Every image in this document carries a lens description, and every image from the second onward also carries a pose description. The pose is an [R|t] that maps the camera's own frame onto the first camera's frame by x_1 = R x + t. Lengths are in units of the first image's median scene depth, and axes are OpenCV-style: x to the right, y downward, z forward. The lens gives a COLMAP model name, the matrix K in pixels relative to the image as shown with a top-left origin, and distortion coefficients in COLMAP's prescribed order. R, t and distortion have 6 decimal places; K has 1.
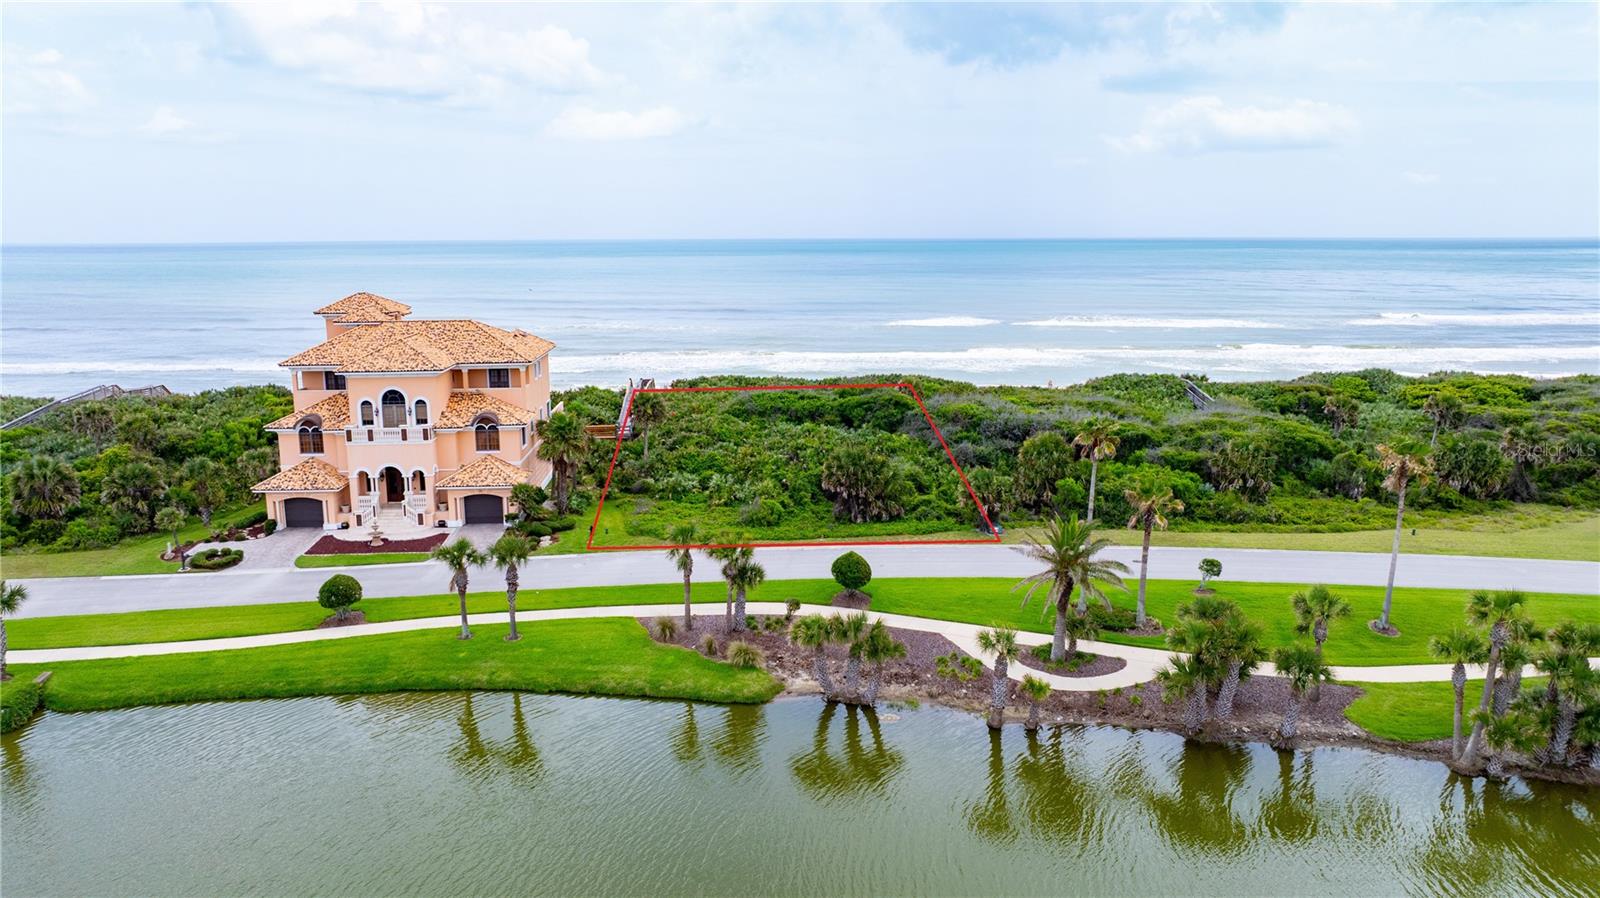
lens RADIAL K [[1123.7, 0, 800.0], [0, 1123.7, 449.0], [0, 0, 1]] dist [-0.021040, 0.004693]
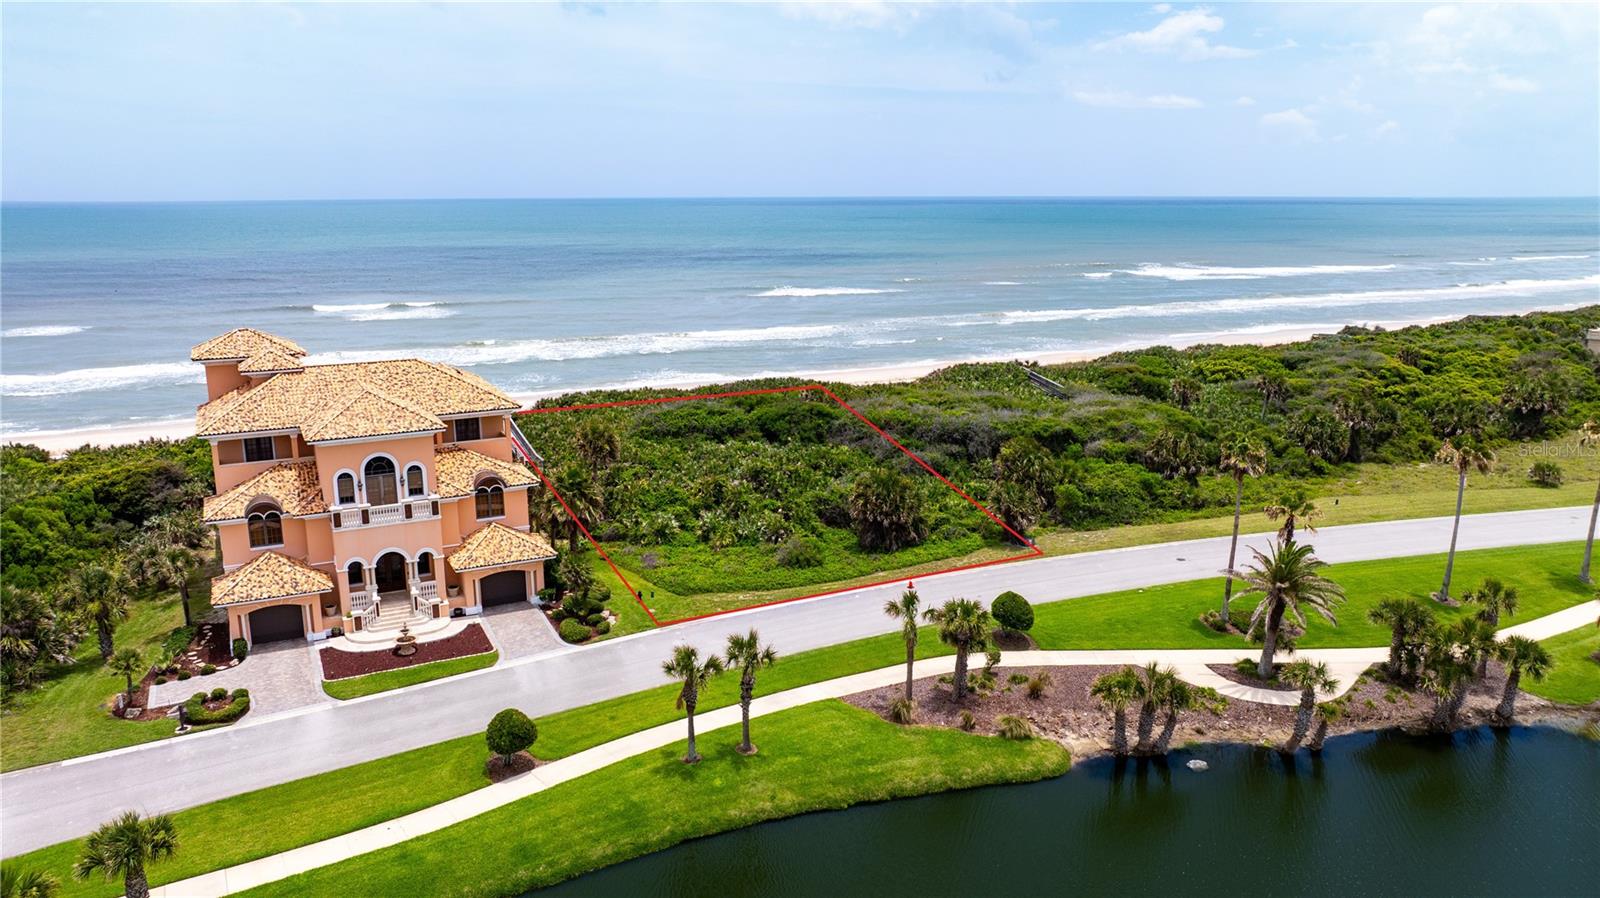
lens RADIAL K [[1123.7, 0, 800.0], [0, 1123.7, 449.0], [0, 0, 1]] dist [-0.021040, 0.004693]
pose [[0.919398, -0.086144, 0.383780, -0.395566], [0.072775, 0.996132, 0.049252, -0.076336], [-0.386538, -0.017352, 0.922110, 0.139552]]
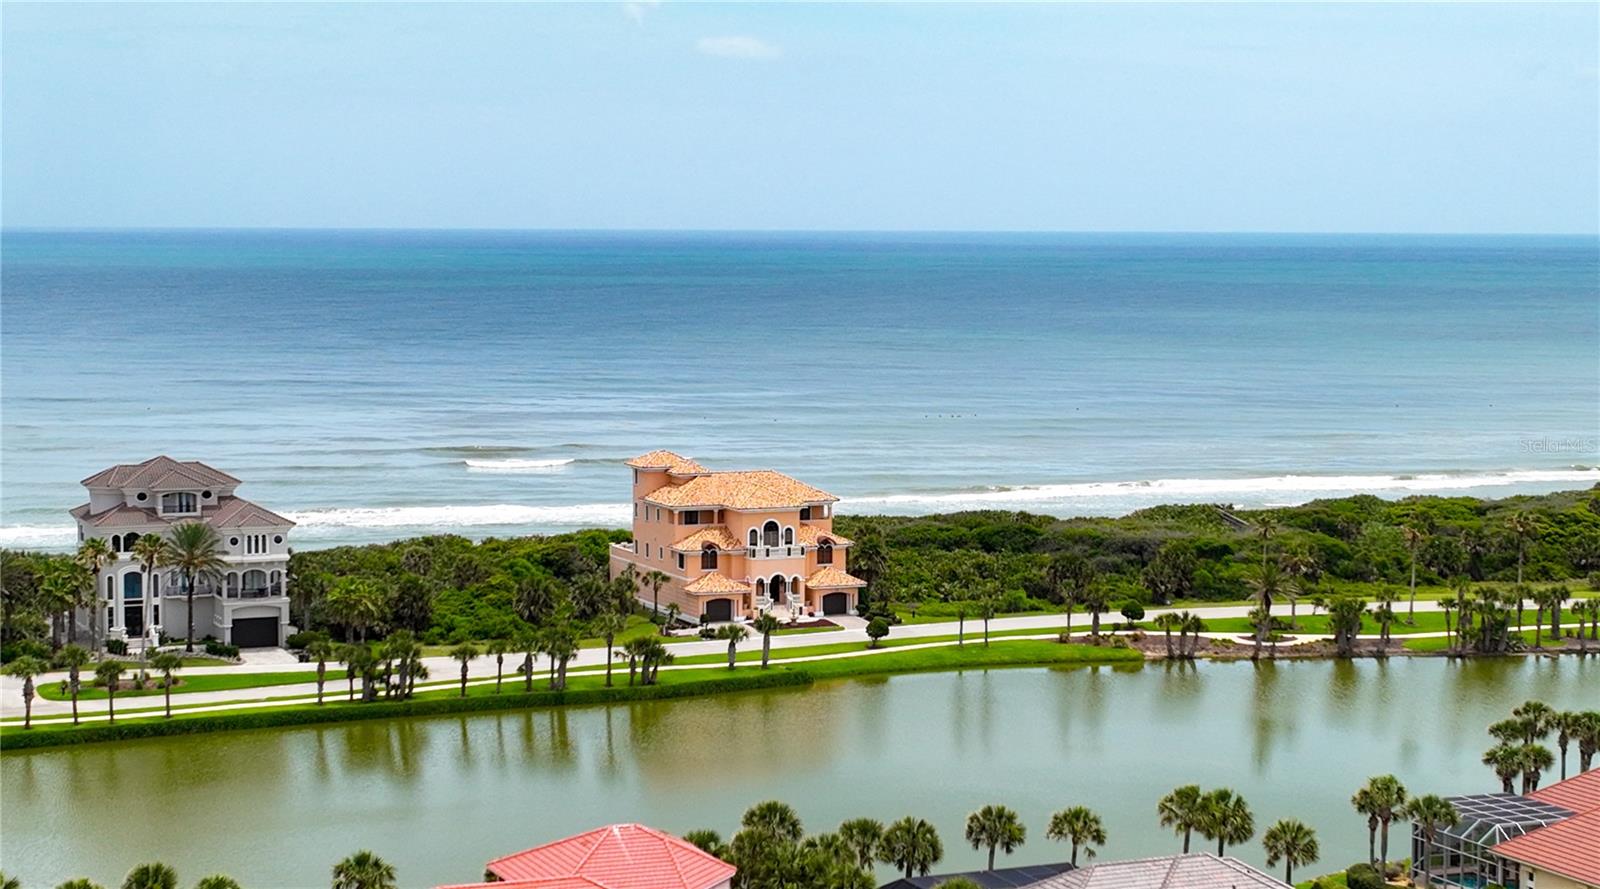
lens RADIAL K [[2962.3, 0, 800.0], [0, 2962.3, 444.5], [0, 0, 1]] dist [-0.069649, 0.078855]
pose [[0.943908, -0.018087, 0.329714, -1.561721], [0.054578, 0.993311, -0.101759, 0.233460], [-0.325668, 0.114046, 0.938581, -2.526916]]
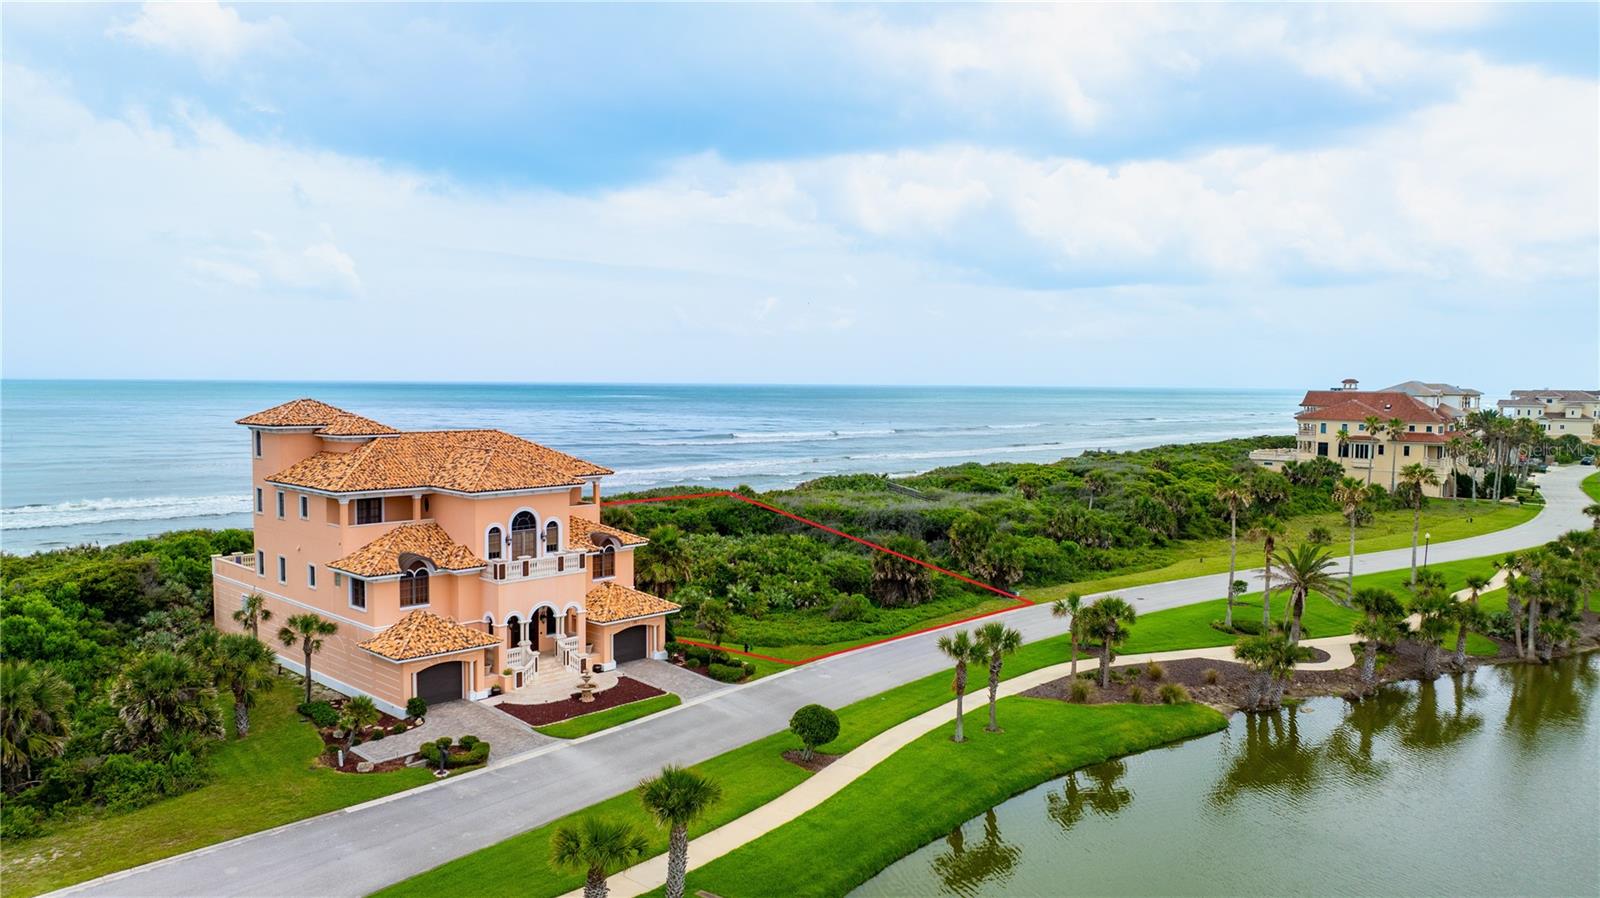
lens RADIAL K [[1123.7, 0, 800.0], [0, 1123.7, 449.0], [0, 0, 1]] dist [-0.021040, 0.004693]
pose [[0.733260, -0.030107, 0.679281, -0.767238], [0.114545, 0.990211, -0.079759, -0.010272], [-0.670230, 0.136292, 0.729531, 0.275880]]
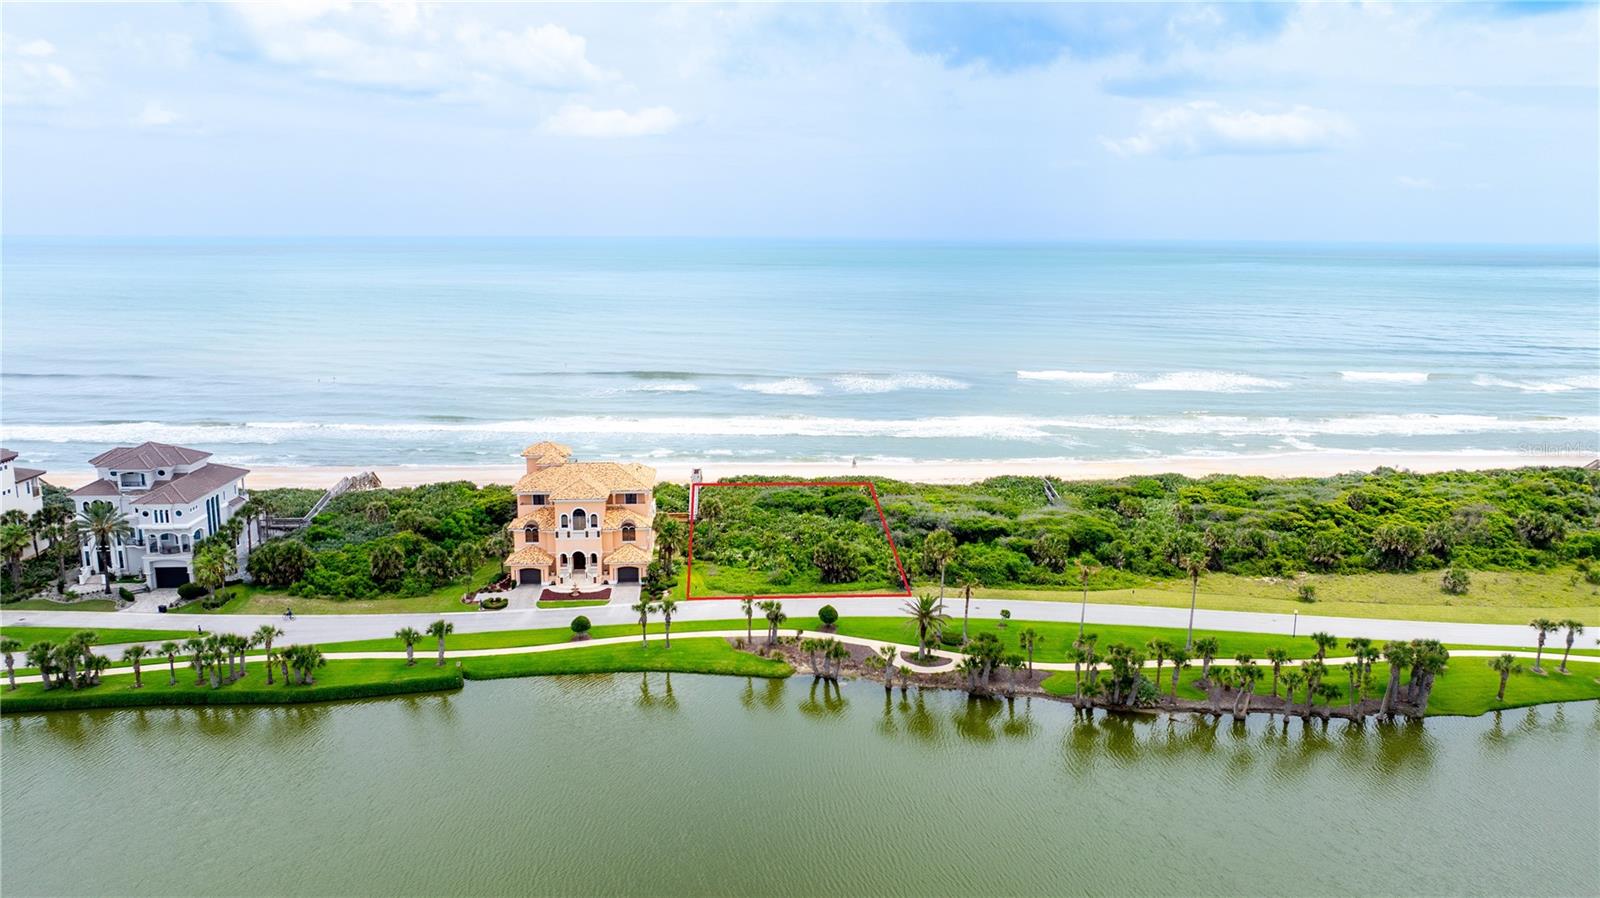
lens RADIAL K [[1125.3, 0, 800.0], [0, 1125.3, 449.0], [0, 0, 1]] dist [-0.004119, -0.000660]
pose [[0.999935, 0.007982, 0.008115, -0.019435], [-0.008006, 0.999964, 0.002983, -0.159099], [-0.008091, -0.003048, 0.999963, -0.837877]]
